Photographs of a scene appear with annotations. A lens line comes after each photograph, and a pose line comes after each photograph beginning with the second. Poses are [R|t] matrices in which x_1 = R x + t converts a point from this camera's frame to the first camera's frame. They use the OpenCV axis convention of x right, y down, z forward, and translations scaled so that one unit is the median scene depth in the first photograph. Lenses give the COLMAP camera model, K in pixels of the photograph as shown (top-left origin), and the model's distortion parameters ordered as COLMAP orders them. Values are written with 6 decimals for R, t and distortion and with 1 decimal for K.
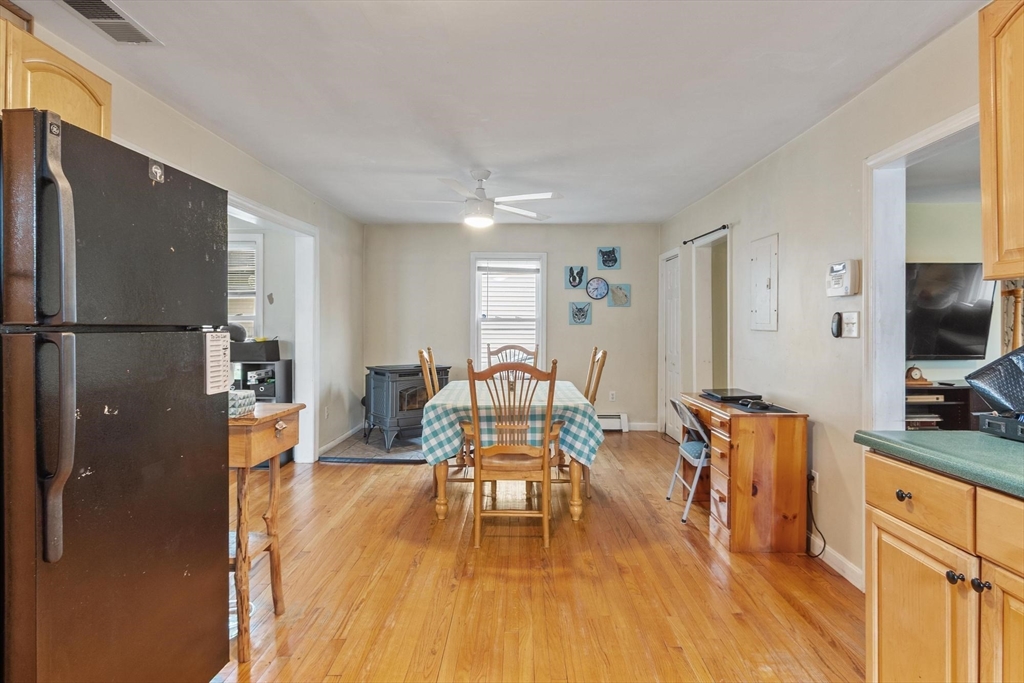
lens RADIAL K [[537.3, 0, 507.2], [0, 537.3, 324.8], [0, 0, 1]] dist [0.004718, -0.001352]
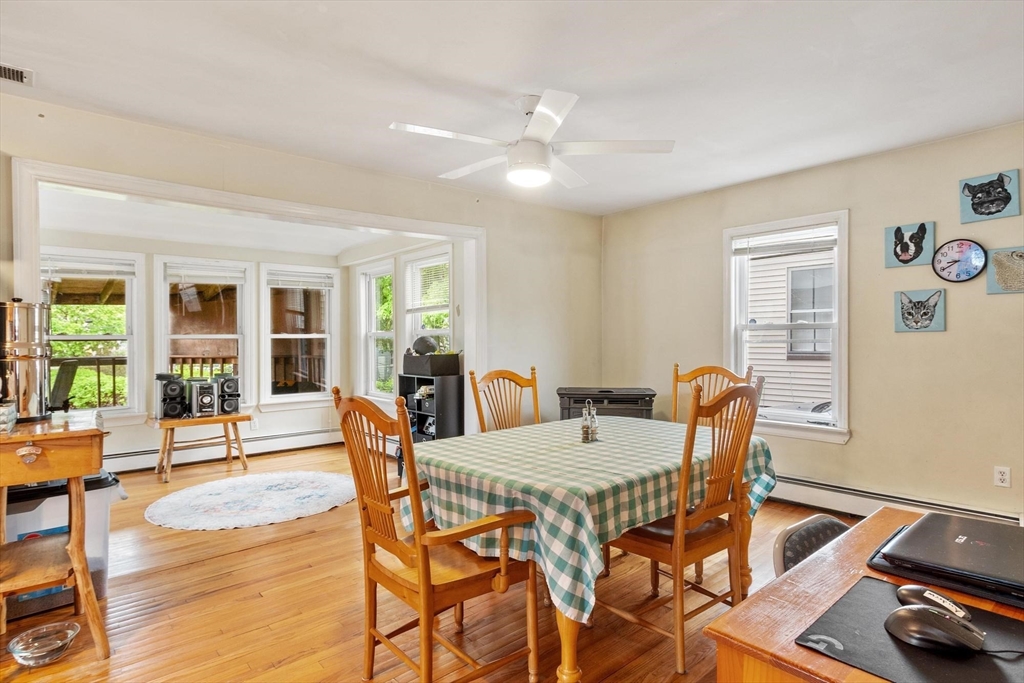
lens RADIAL K [[537.3, 0, 508.4], [0, 537.3, 342.4], [0, 0, 1]] dist [0.004718, -0.001352]
pose [[0.665587, -0.002504, -0.746316, 0.264064], [0.009834, 0.999937, 0.005416, 0.003028], [0.746255, -0.010944, 0.665570, 0.337981]]
